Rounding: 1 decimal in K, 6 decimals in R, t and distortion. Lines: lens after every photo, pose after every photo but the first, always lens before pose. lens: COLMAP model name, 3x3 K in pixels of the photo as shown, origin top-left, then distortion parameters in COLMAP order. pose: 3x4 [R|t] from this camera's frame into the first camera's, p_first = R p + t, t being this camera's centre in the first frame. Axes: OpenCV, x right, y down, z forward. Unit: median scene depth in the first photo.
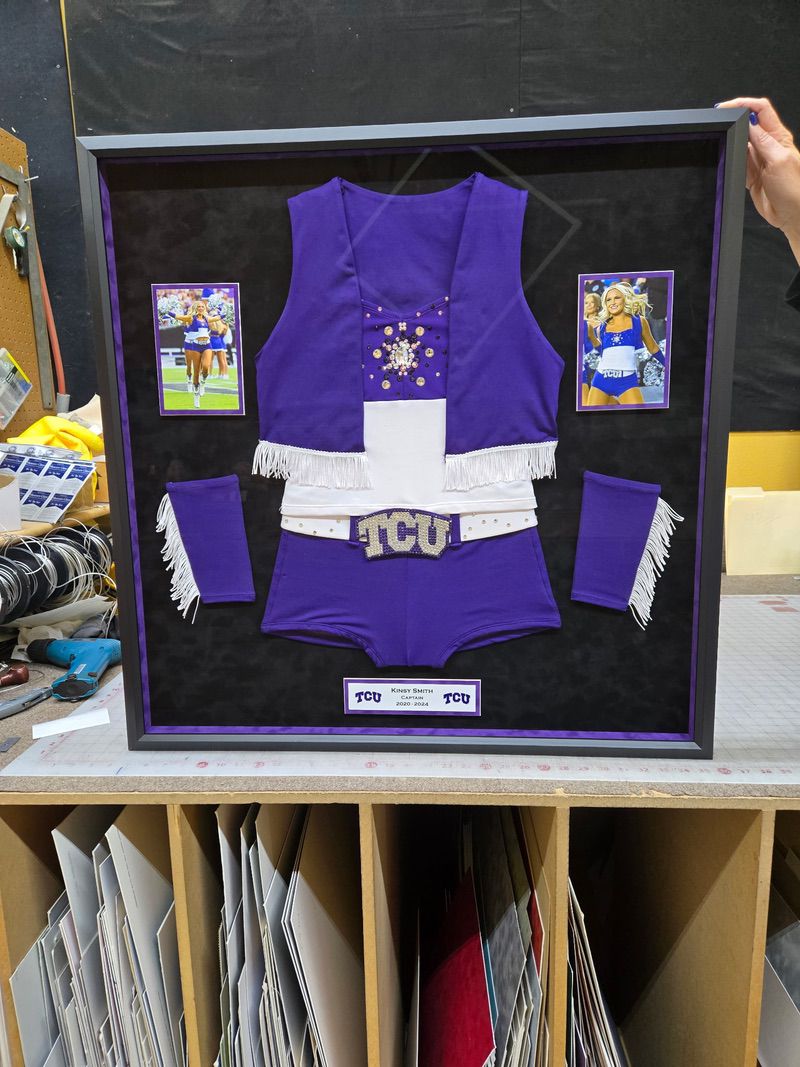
lens RADIAL K [[668.2, 0, 400.0], [0, 668.2, 528.4], [0, 0, 1]] dist [0.030652, -0.039482]
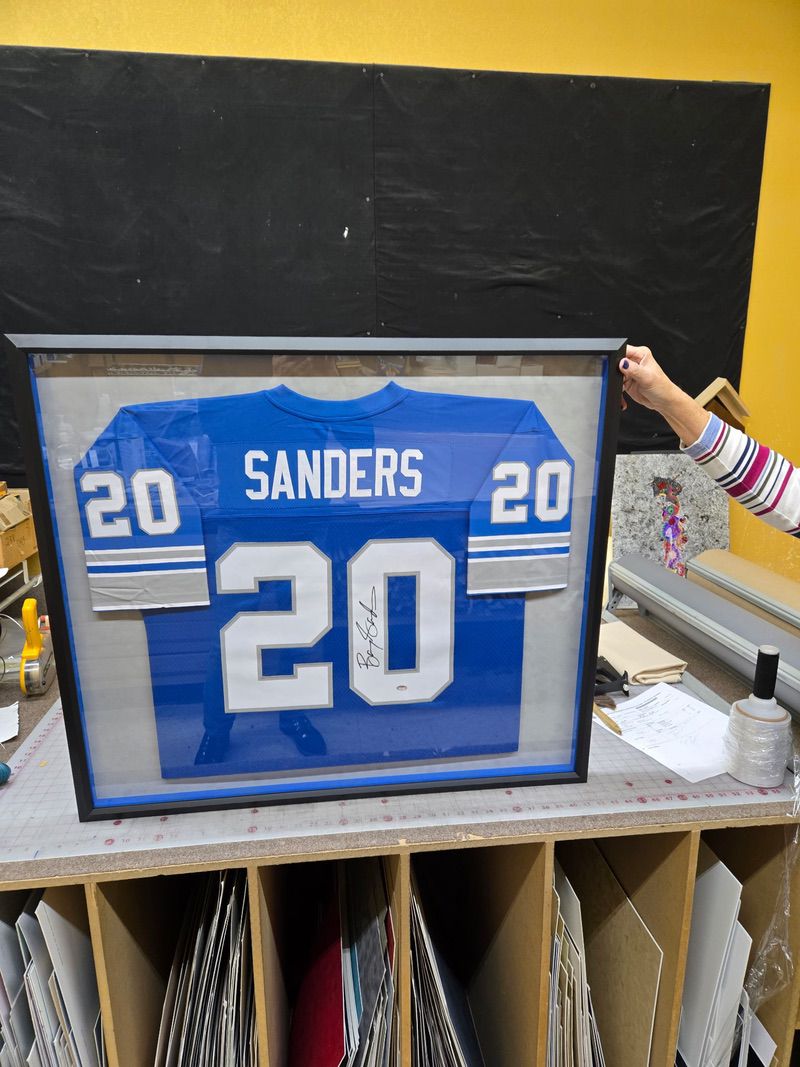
lens RADIAL K [[668.2, 0, 400.0], [0, 668.2, 528.4], [0, 0, 1]] dist [0.030652, -0.039482]
pose [[0.984757, -0.030059, 0.171319, 0.012455], [0.020372, 0.998107, 0.058023, -0.148597], [-0.172739, -0.053648, 0.983506, -0.131063]]
